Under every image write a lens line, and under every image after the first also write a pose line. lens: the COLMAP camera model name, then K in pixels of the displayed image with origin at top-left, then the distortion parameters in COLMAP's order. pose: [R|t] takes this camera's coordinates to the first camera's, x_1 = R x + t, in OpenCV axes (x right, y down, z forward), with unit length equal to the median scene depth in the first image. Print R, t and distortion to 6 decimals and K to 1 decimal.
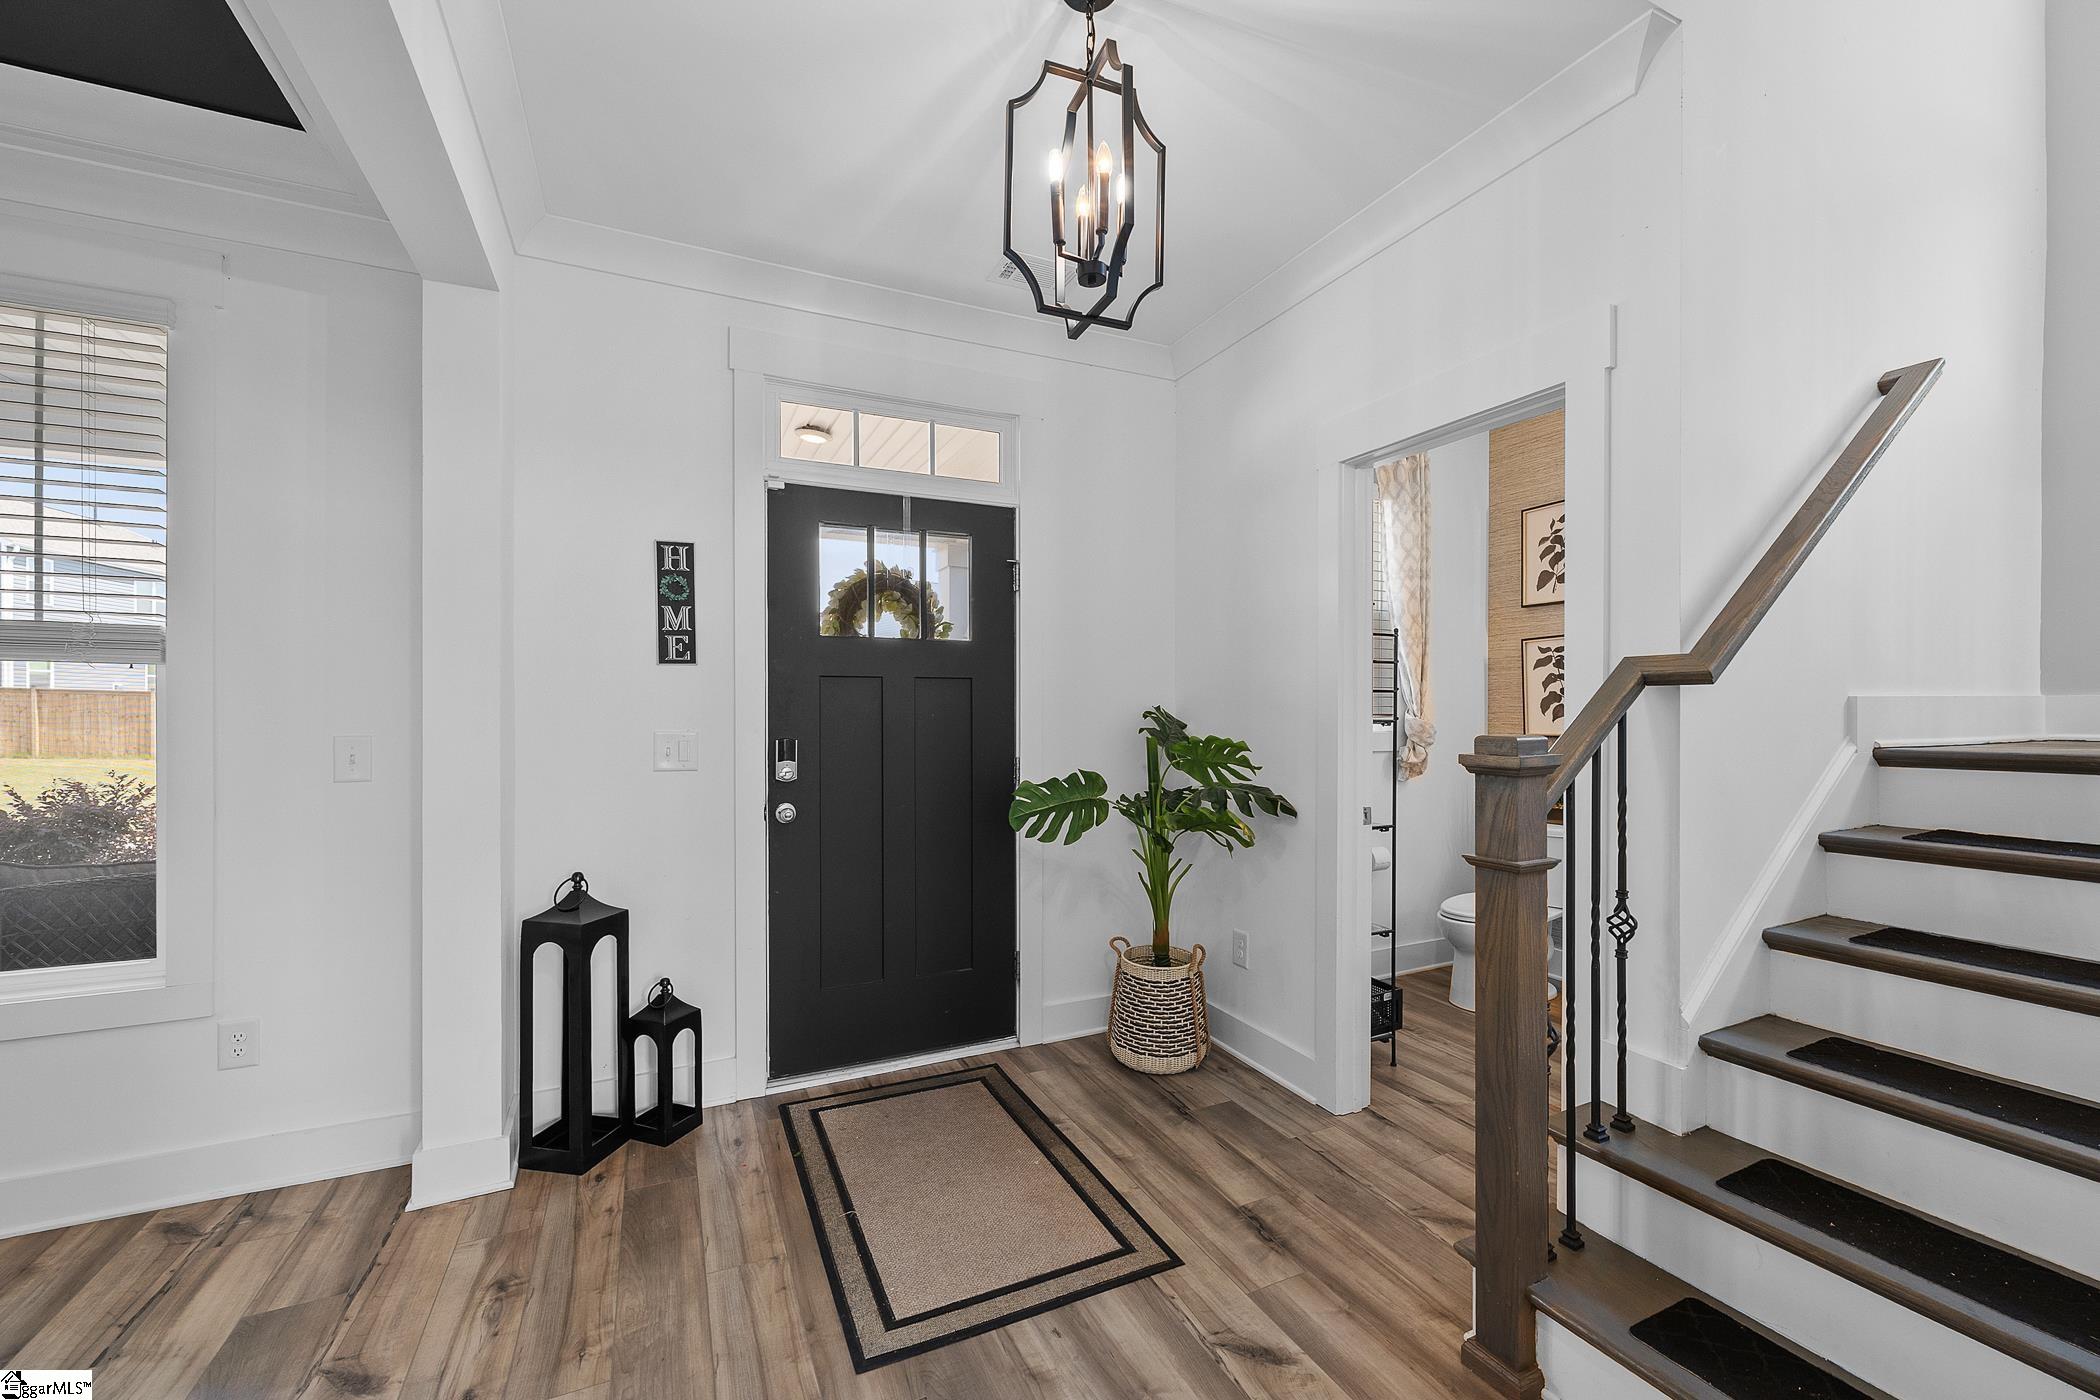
lens RADIAL K [[838.3, 0, 1057.3], [0, 838.3, 709.6], [0, 0, 1]] dist [-0.003966, -0.000751]
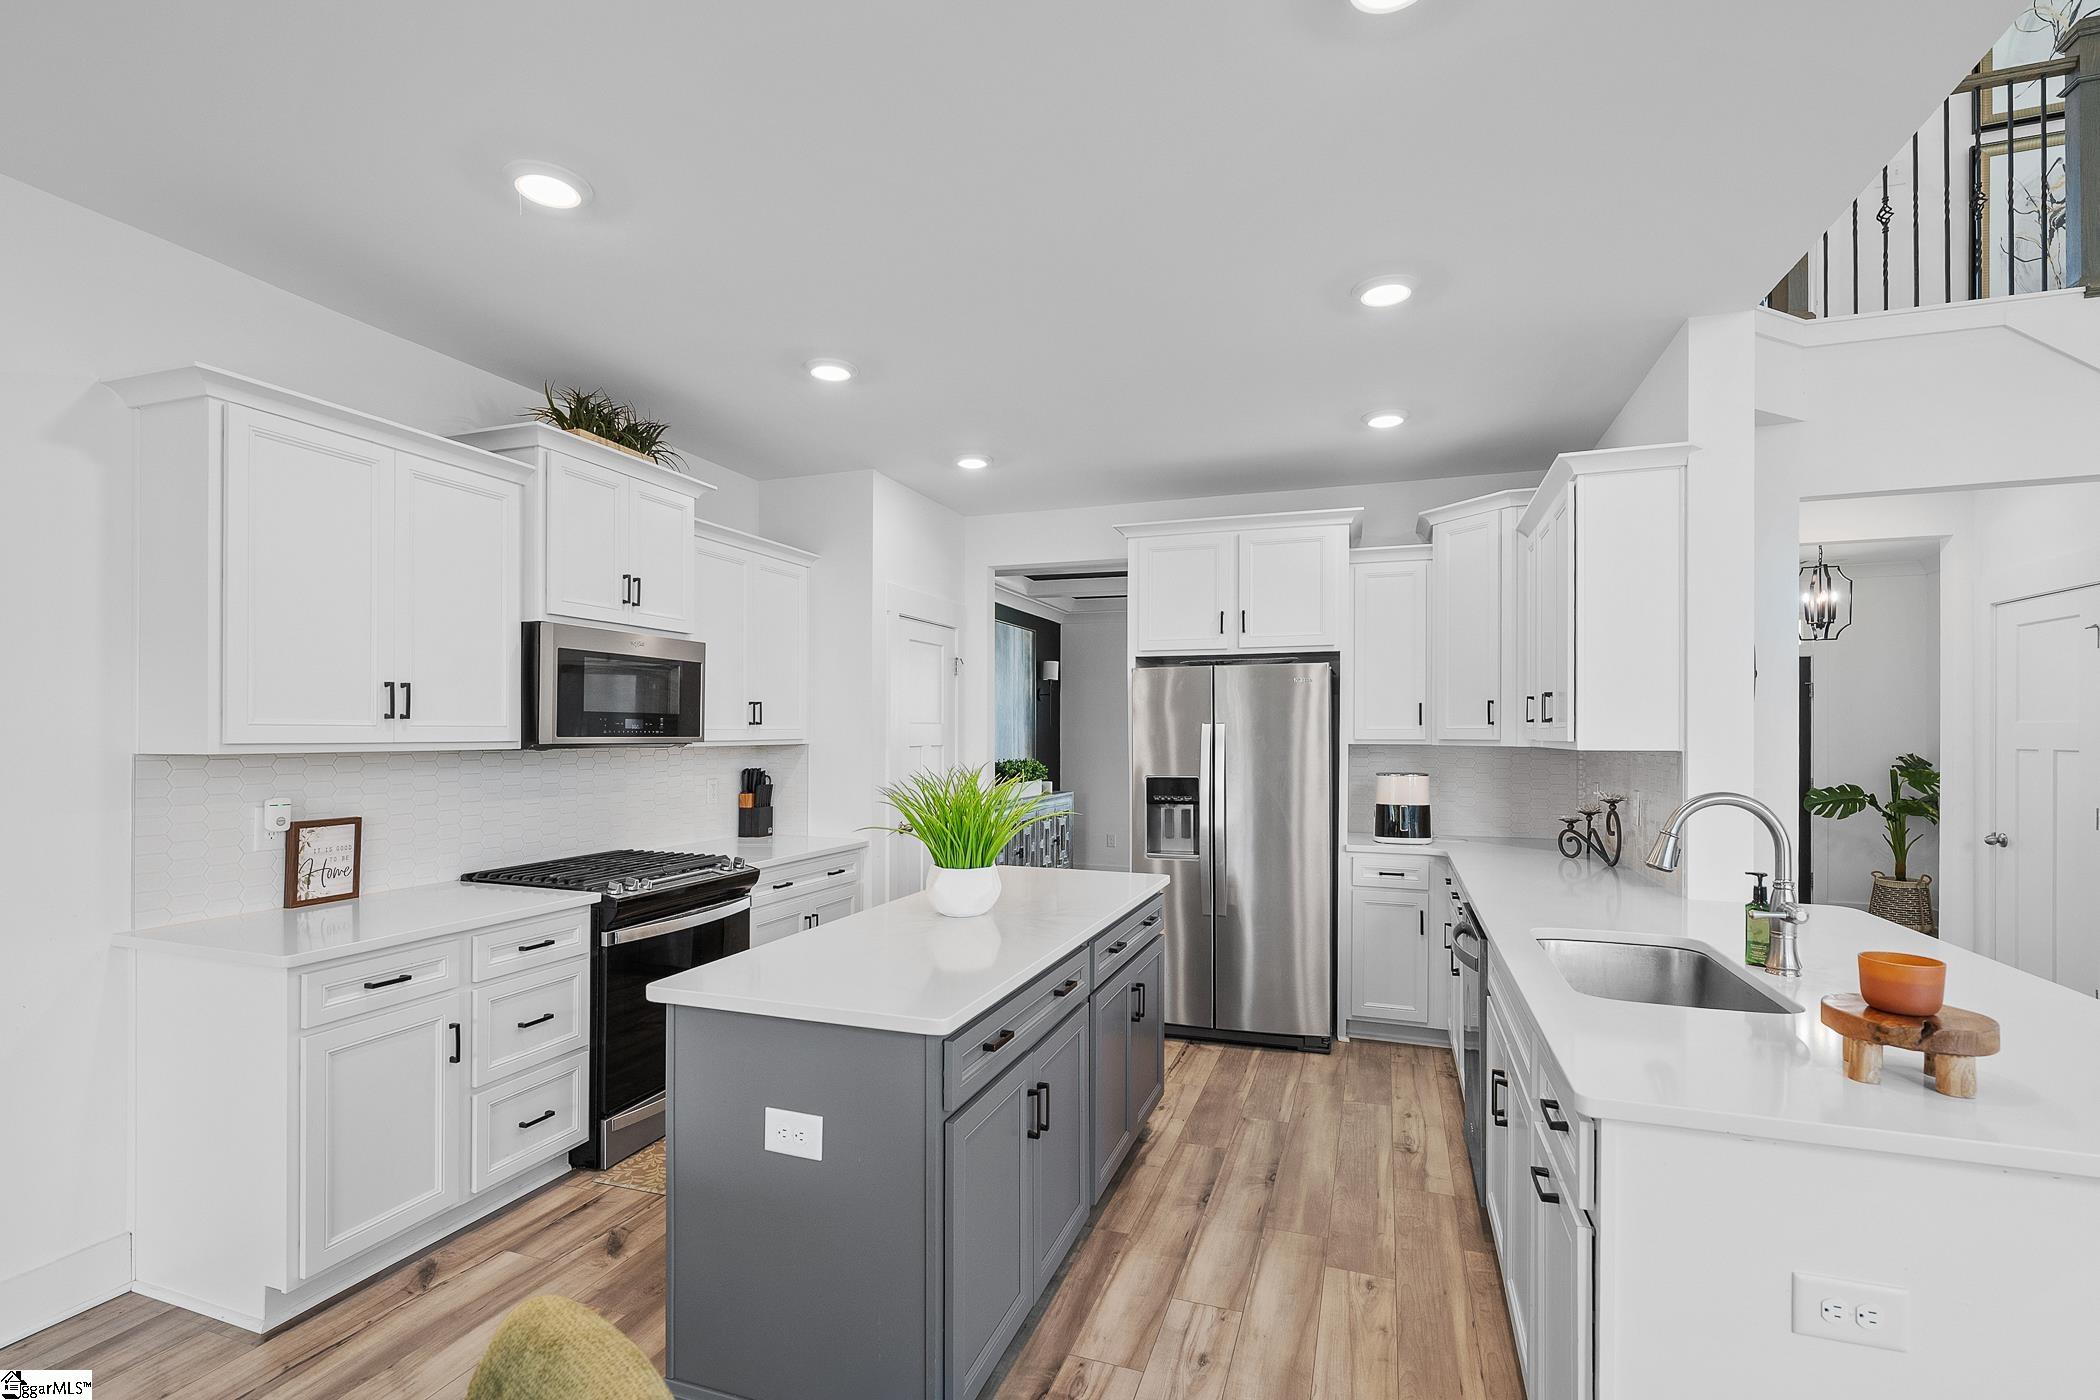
lens RADIAL K [[944.8, 0, 1048.3], [0, 944.8, 735.2], [0, 0, 1]] dist [-0.003499, 0.000132]
pose [[0.715323, 0.007117, -0.698758, 0.241601], [-0.004226, 0.999974, 0.005858, -0.055627], [0.698781, -0.001237, 0.715334, -2.071553]]
